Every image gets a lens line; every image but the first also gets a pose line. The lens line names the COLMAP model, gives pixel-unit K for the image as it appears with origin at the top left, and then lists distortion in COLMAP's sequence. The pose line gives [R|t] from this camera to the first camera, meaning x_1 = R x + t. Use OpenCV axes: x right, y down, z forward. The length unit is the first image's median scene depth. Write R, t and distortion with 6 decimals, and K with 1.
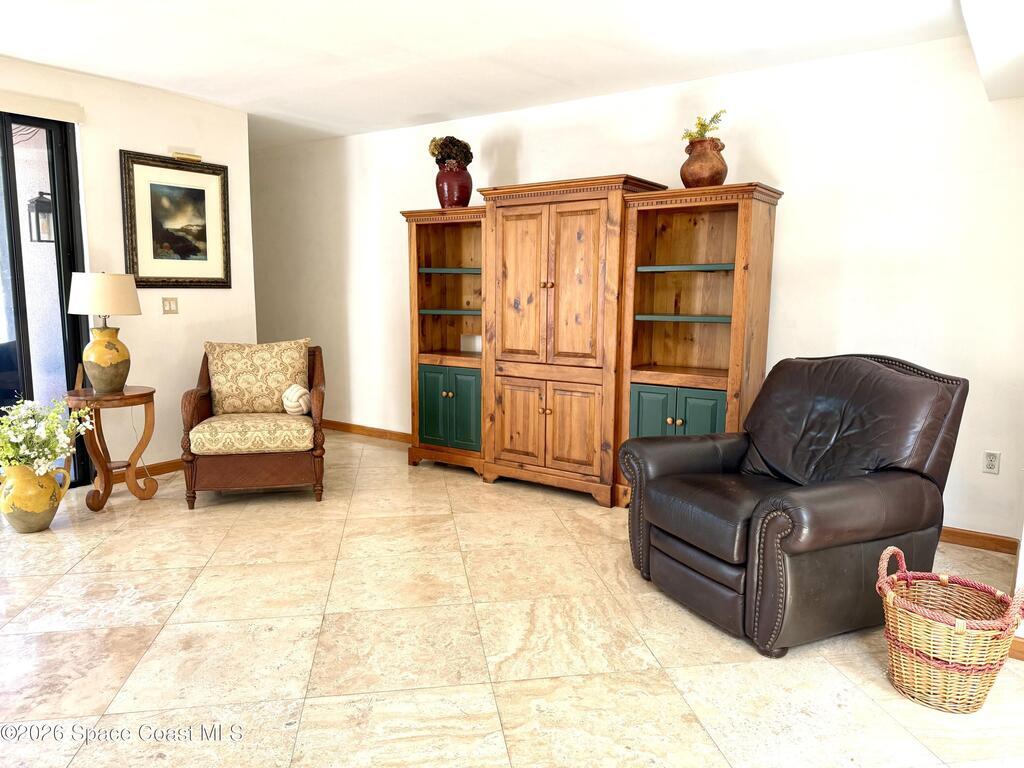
lens RADIAL K [[712.1, 0, 516.1], [0, 712.1, 384.5], [0, 0, 1]] dist [0.062566, -0.083112]
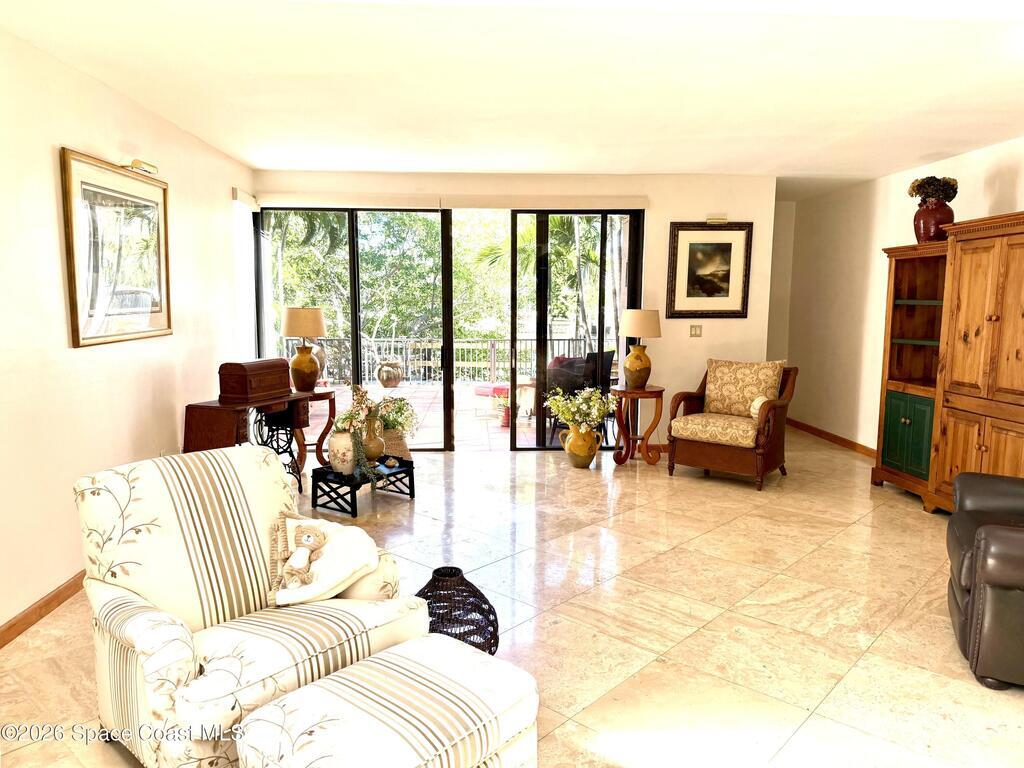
lens RADIAL K [[712.1, 0, 516.1], [0, 712.1, 384.5], [0, 0, 1]] dist [0.062566, -0.083112]
pose [[0.623013, 0.082761, -0.777821, 0.385410], [-0.106165, 0.994132, 0.020742, -0.000890], [0.774973, 0.069655, 0.628144, -0.110488]]
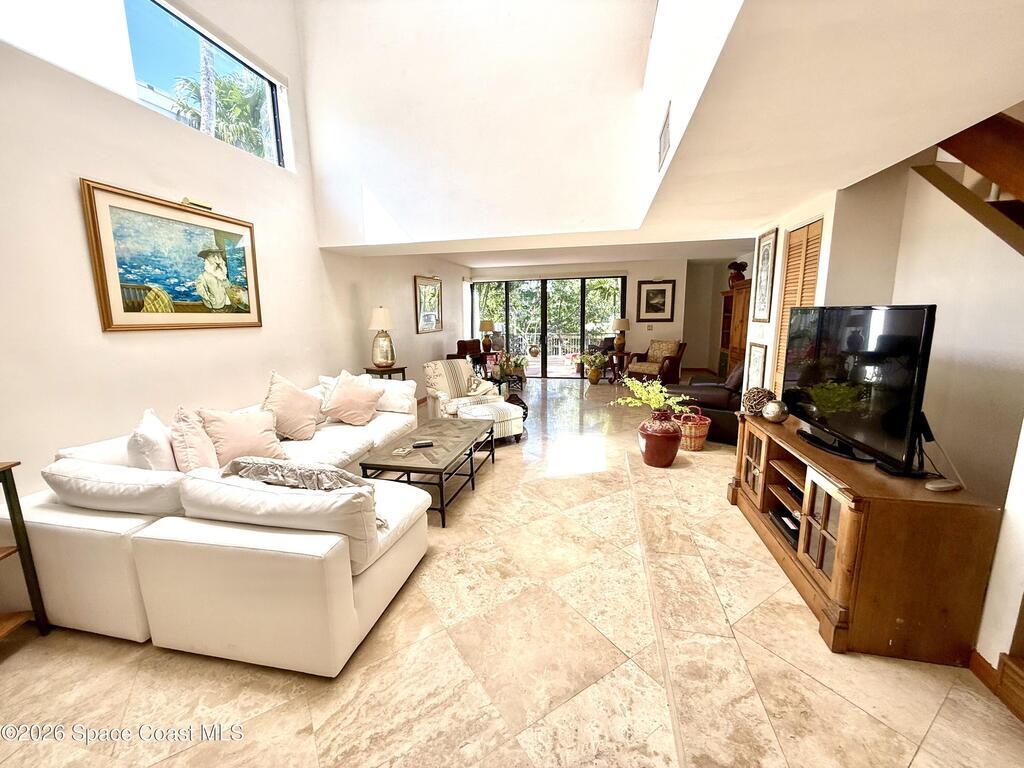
lens RADIAL K [[414.5, 0, 511.2], [0, 414.5, 378.6], [0, 0, 1]] dist [-0.011396, -0.000020]
pose [[0.391190, 0.125733, -0.911681, 1.003848], [-0.106582, 0.990147, 0.090822, 0.011307], [0.914117, 0.061640, 0.400737, -0.274262]]
